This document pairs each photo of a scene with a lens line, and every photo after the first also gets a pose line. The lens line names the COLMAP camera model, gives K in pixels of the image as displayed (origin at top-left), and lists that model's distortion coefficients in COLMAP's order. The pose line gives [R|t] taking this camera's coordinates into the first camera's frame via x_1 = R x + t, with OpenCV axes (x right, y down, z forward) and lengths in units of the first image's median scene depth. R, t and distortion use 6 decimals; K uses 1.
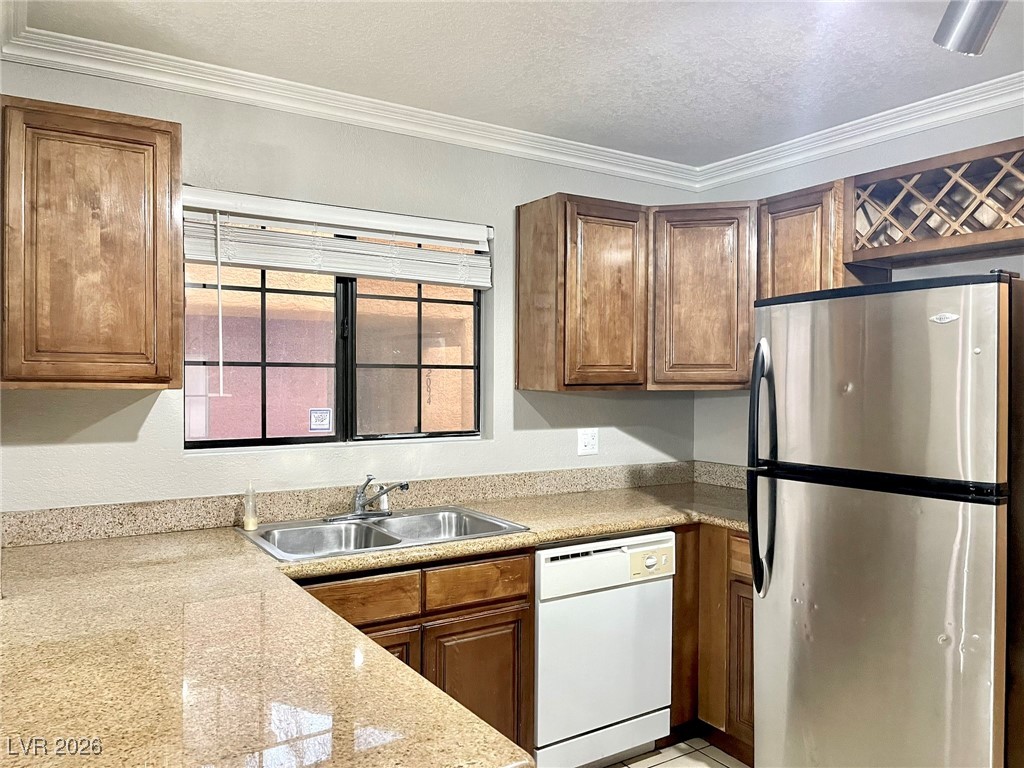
lens RADIAL K [[760.2, 0, 510.8], [0, 760.2, 384.9], [0, 0, 1]] dist [0.021229, -0.014740]
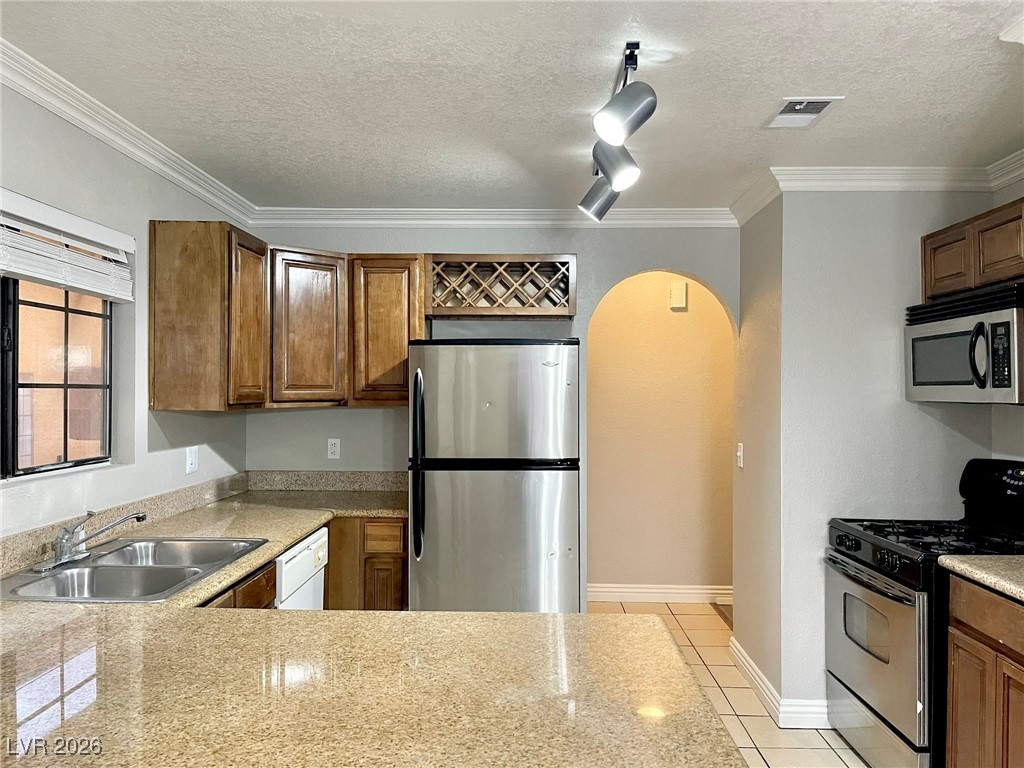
lens RADIAL K [[760.2, 0, 512.2], [0, 760.2, 385.5], [0, 0, 1]] dist [0.021229, -0.014740]
pose [[0.556327, 0.006553, 0.830938, -0.587962], [0.004286, 0.999933, -0.010755, -0.013579], [-0.830953, 0.009545, 0.556261, 0.091212]]
